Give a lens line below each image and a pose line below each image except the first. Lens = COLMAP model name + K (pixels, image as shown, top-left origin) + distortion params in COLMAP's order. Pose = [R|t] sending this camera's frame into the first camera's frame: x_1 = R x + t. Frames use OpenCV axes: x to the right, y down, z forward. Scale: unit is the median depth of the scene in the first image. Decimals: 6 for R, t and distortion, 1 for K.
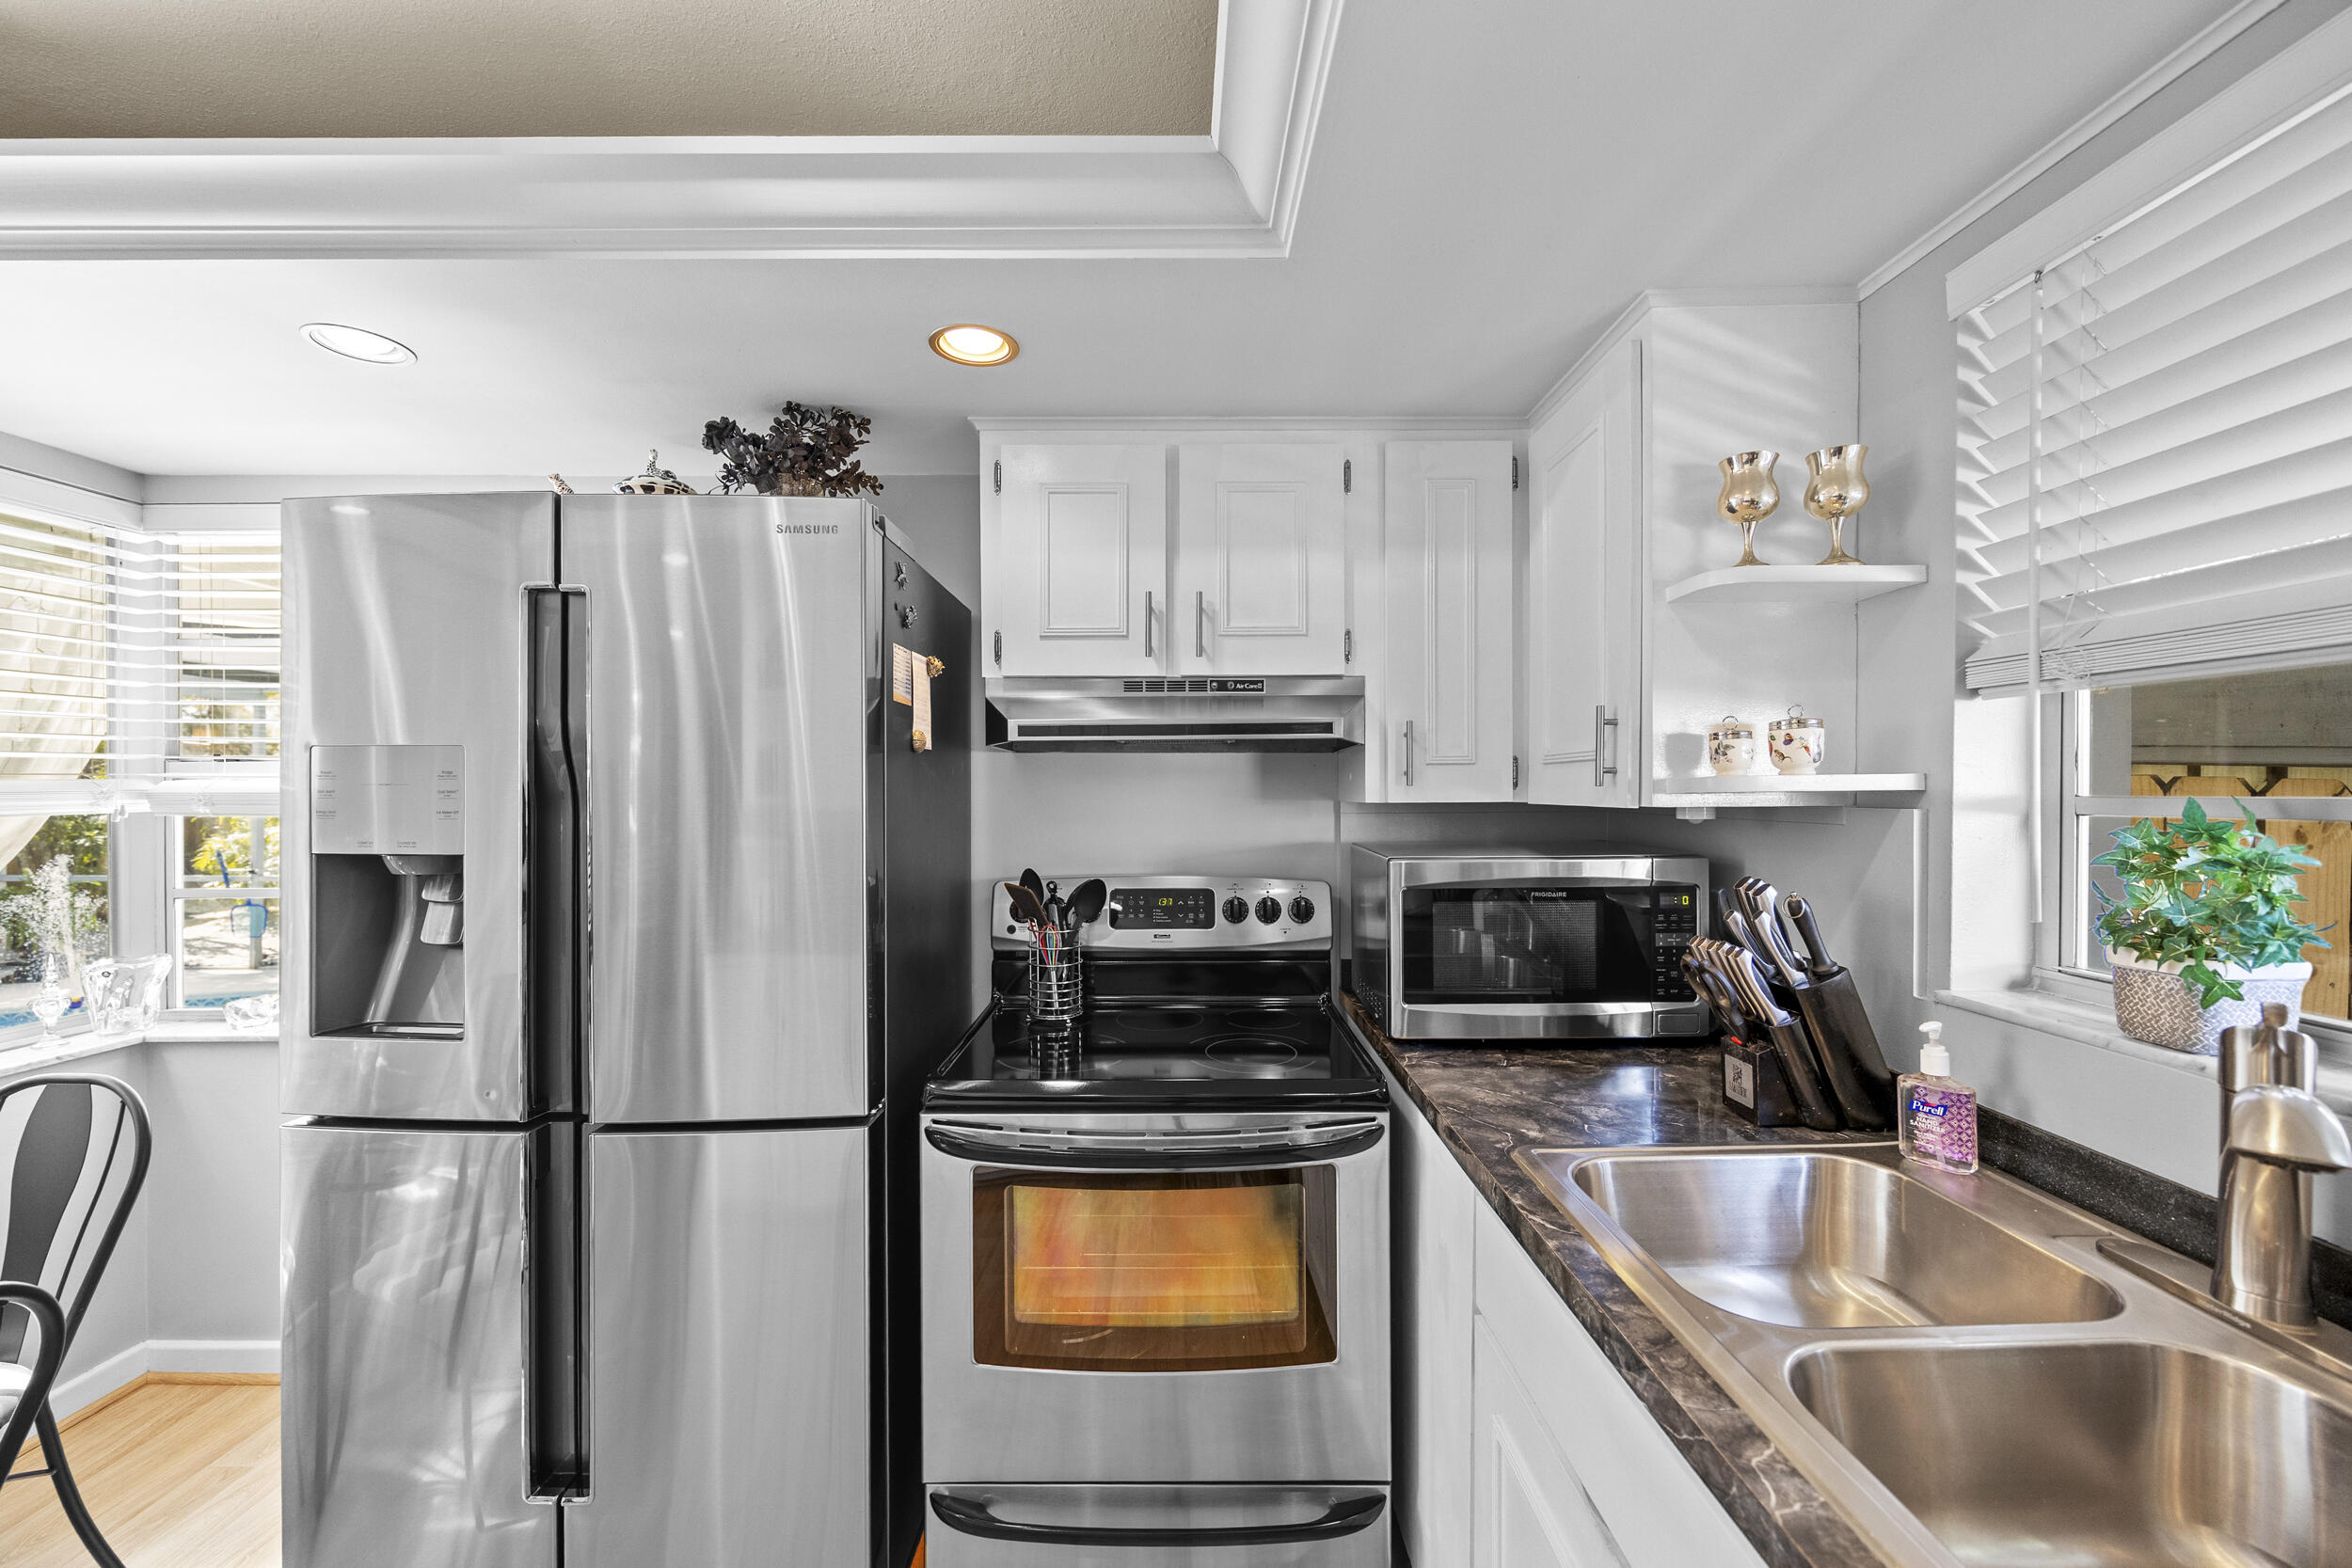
lens RADIAL K [[942.9, 0, 1176.0], [0, 942.9, 784.0], [0, 0, 1]] dist [0.001620, 0.000127]
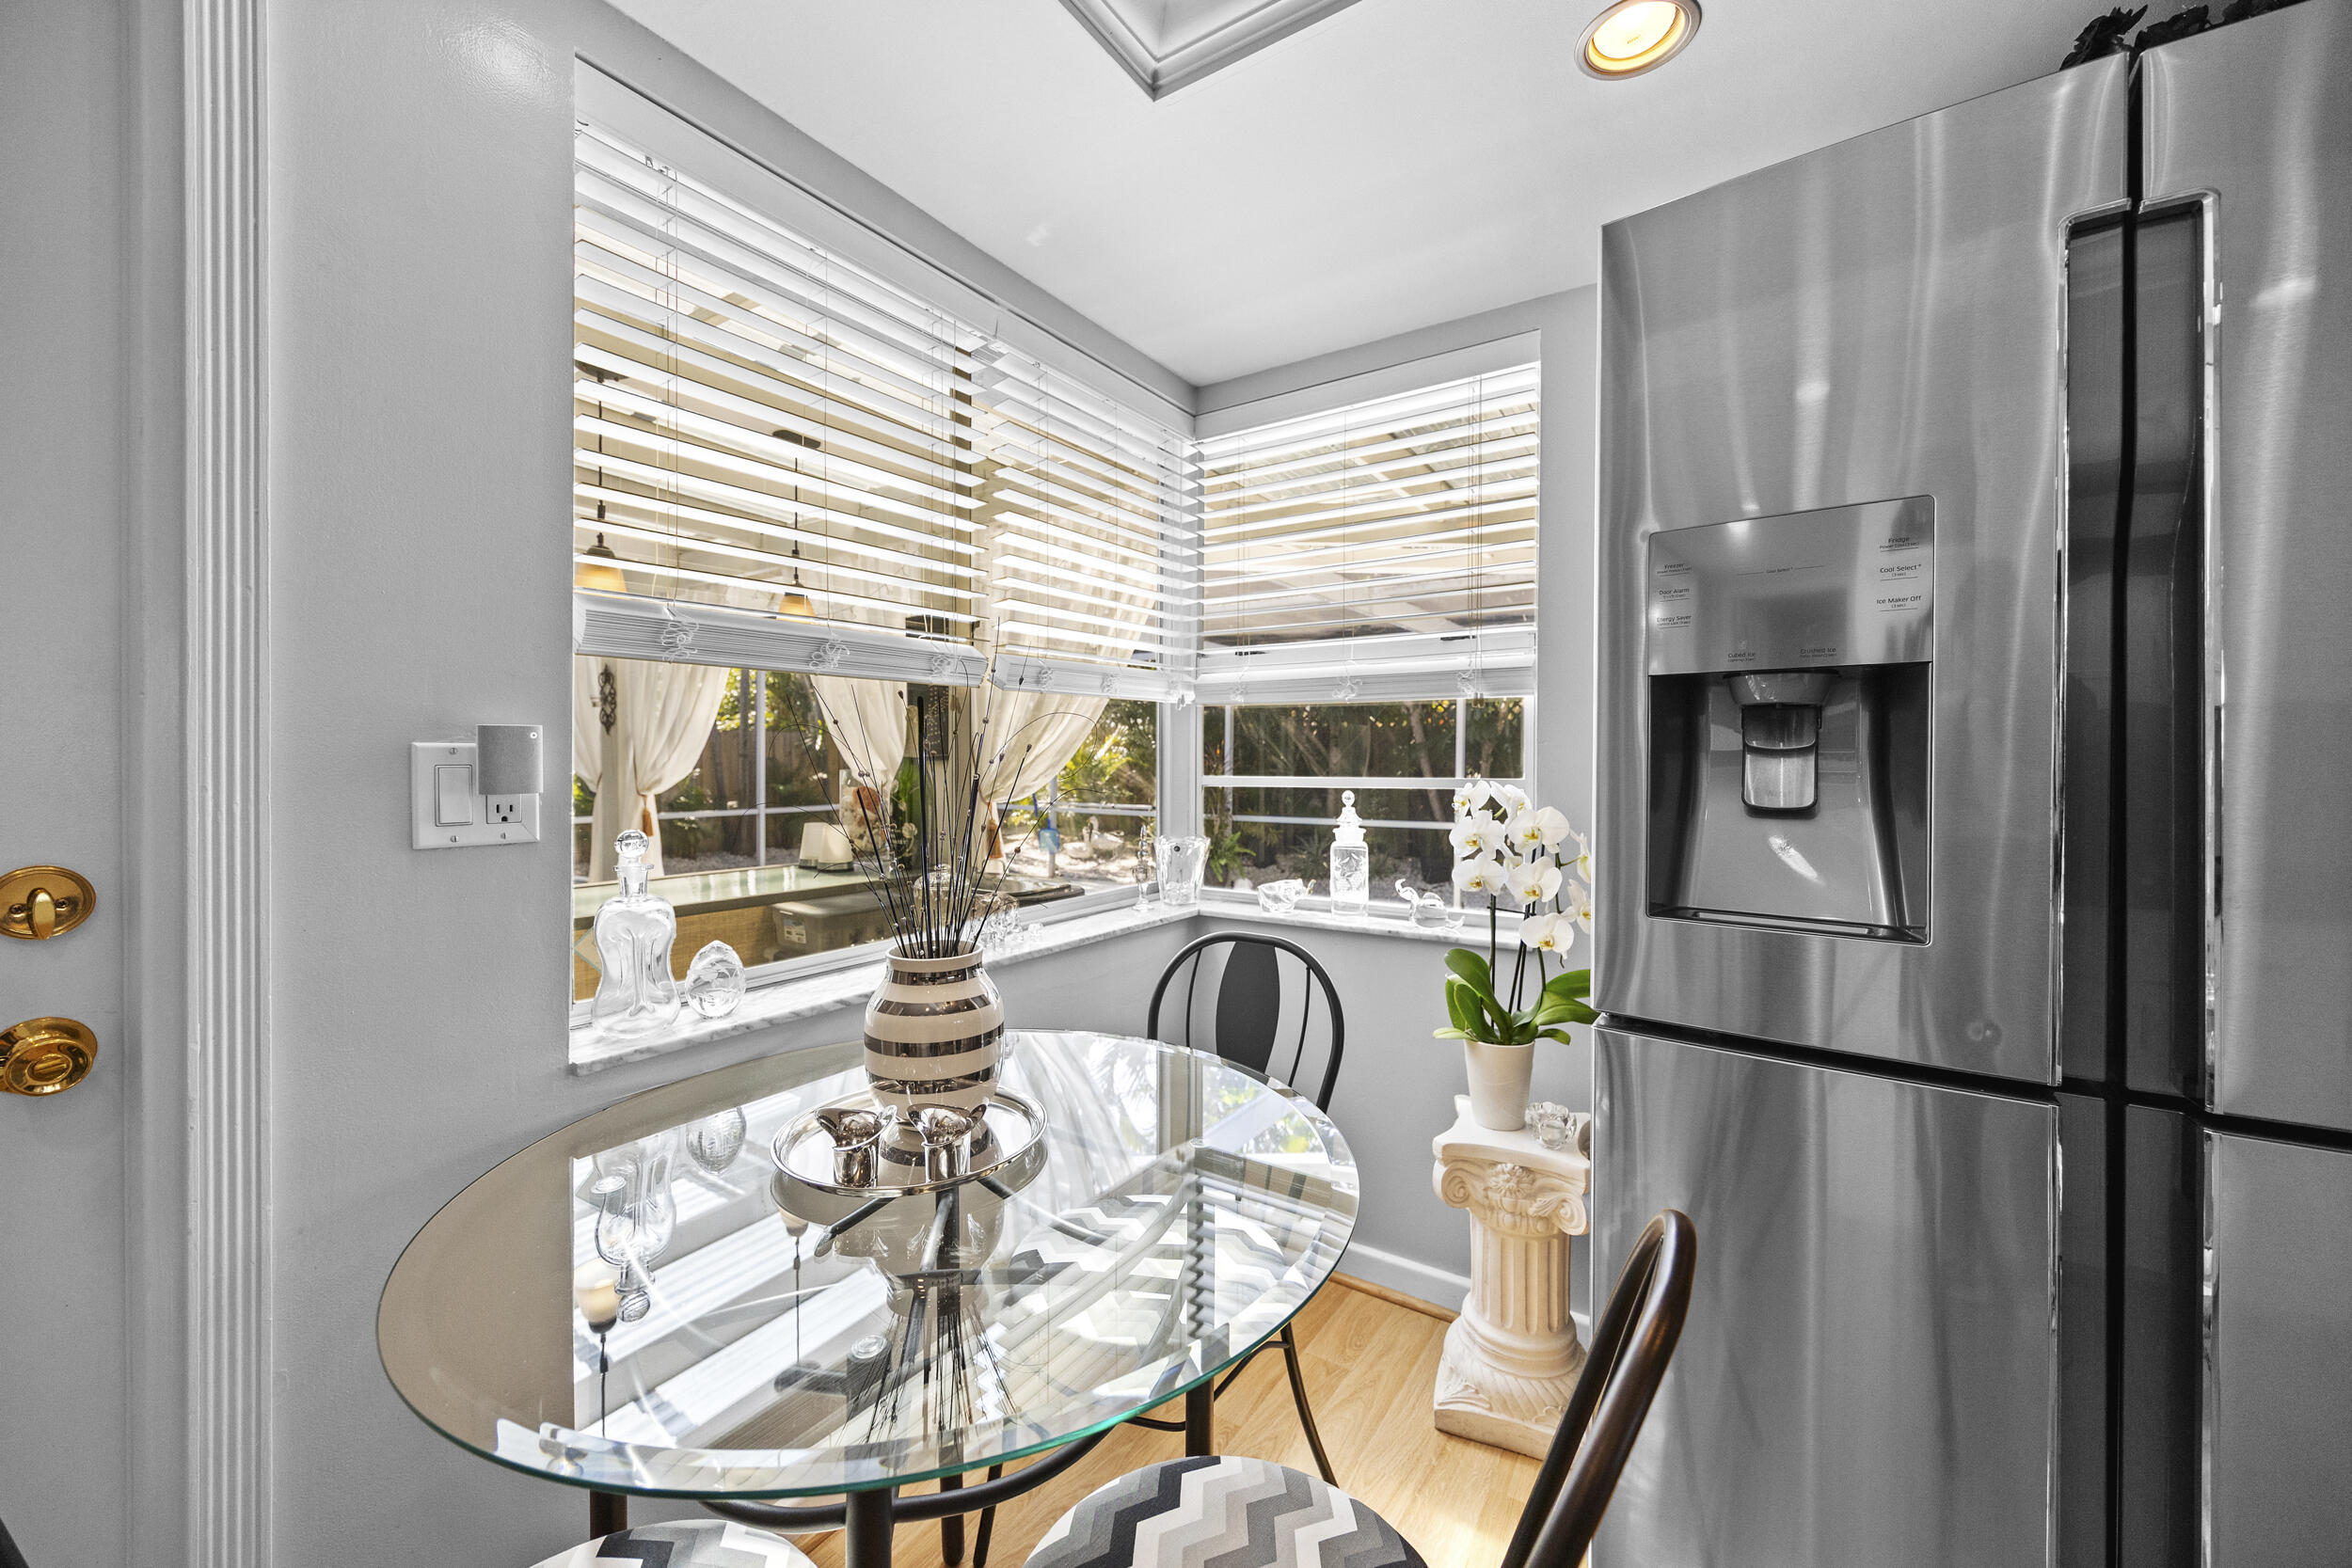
lens RADIAL K [[912.8, 0, 1114.5], [0, 912.8, 755.4], [0, 0, 1]] dist [-0.007886, -0.000087]
pose [[0.808037, 0.003698, -0.589120, -0.781801], [-0.008713, 0.999946, -0.005674, 0.137393], [0.589067, 0.009717, 0.808026, 0.155012]]
